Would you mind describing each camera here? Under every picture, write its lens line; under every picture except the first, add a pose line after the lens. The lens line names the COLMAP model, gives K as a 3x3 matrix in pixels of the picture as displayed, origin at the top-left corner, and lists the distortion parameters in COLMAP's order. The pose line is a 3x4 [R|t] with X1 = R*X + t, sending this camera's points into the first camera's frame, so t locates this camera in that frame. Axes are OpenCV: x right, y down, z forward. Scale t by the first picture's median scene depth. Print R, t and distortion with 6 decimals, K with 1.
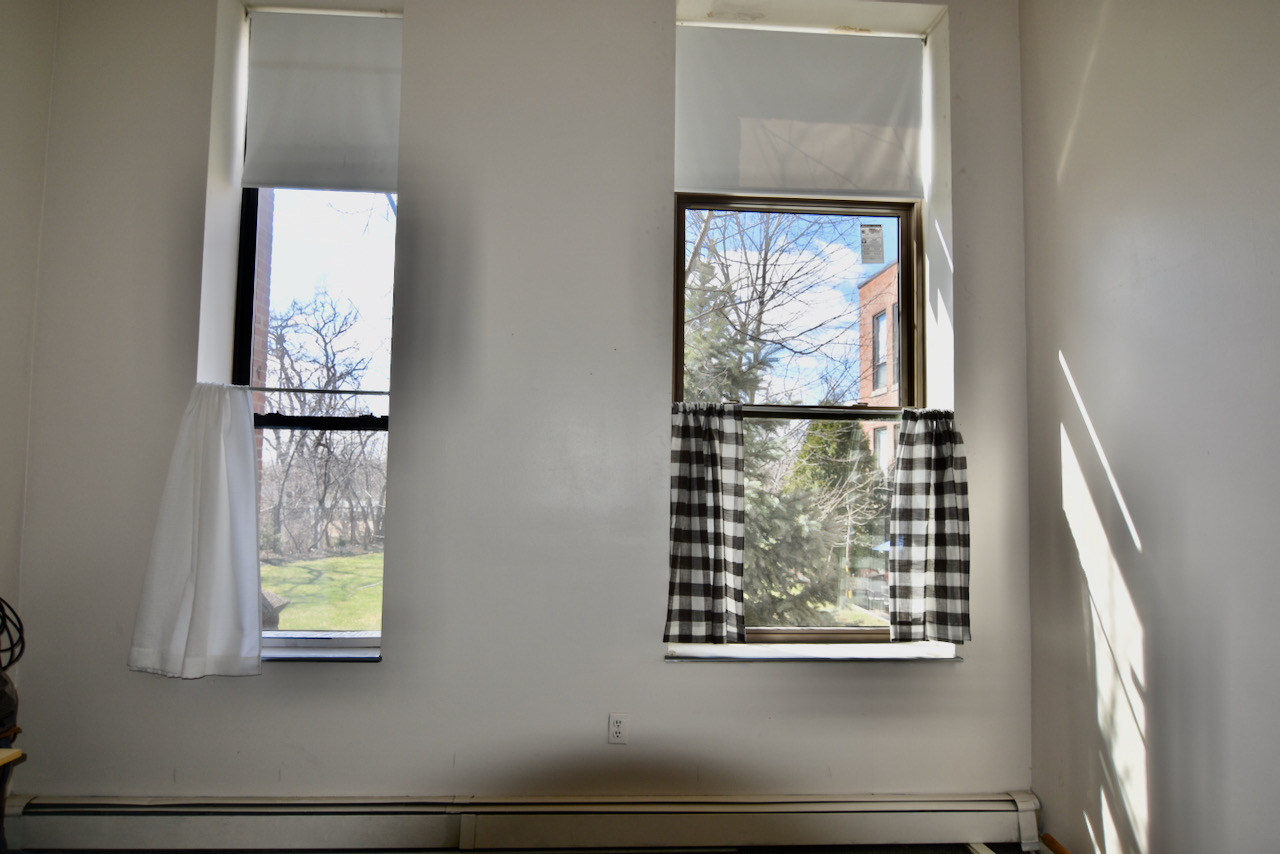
lens RADIAL K [[745.0, 0, 642.1], [0, 745.0, 427.3], [0, 0, 1]] dist [-0.002282, -0.012278]
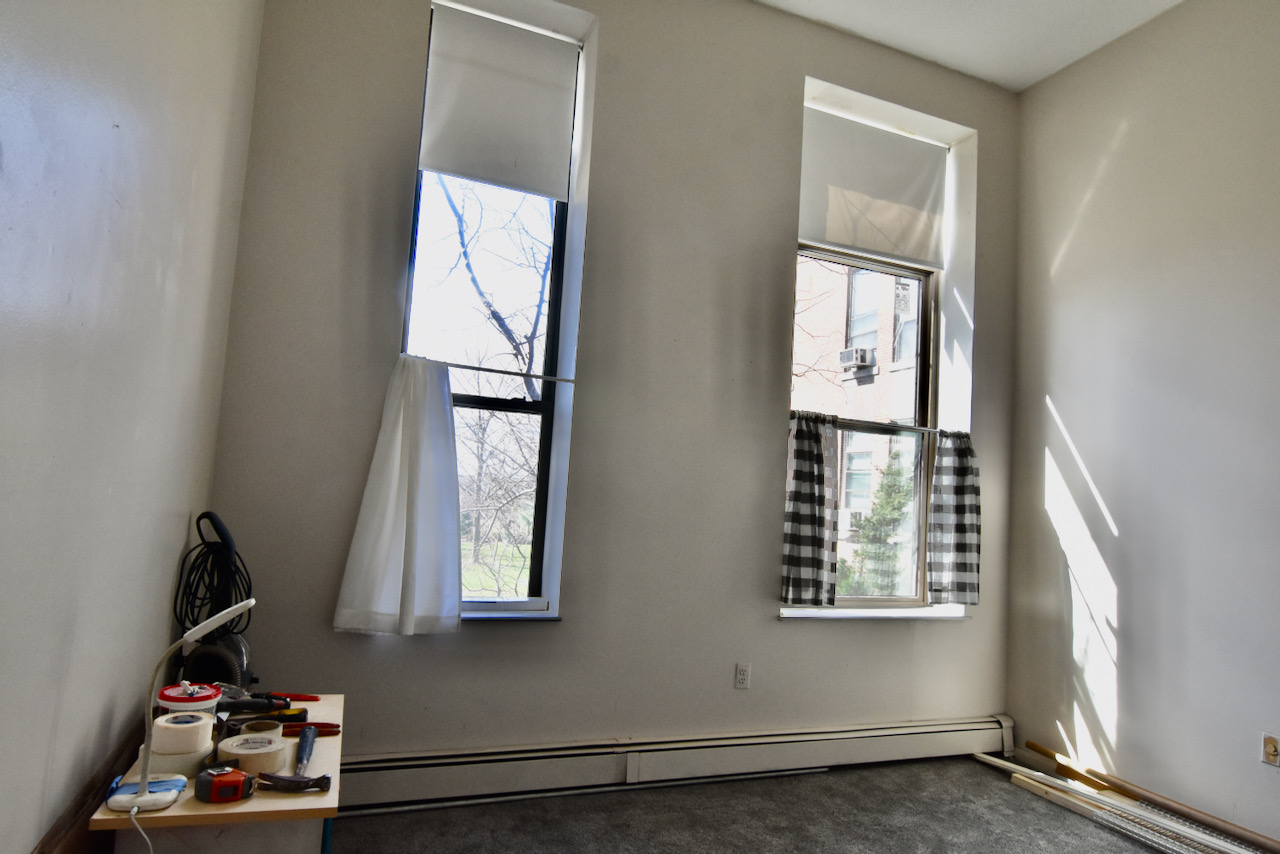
lens RADIAL K [[745.0, 0, 635.7], [0, 745.0, 428.8], [0, 0, 1]] dist [-0.002282, -0.012278]
pose [[0.948217, 0.071925, 0.309372, -0.583282], [-0.069314, 0.997406, -0.019437, 0.039437], [-0.309967, -0.003013, 0.950742, -0.089206]]
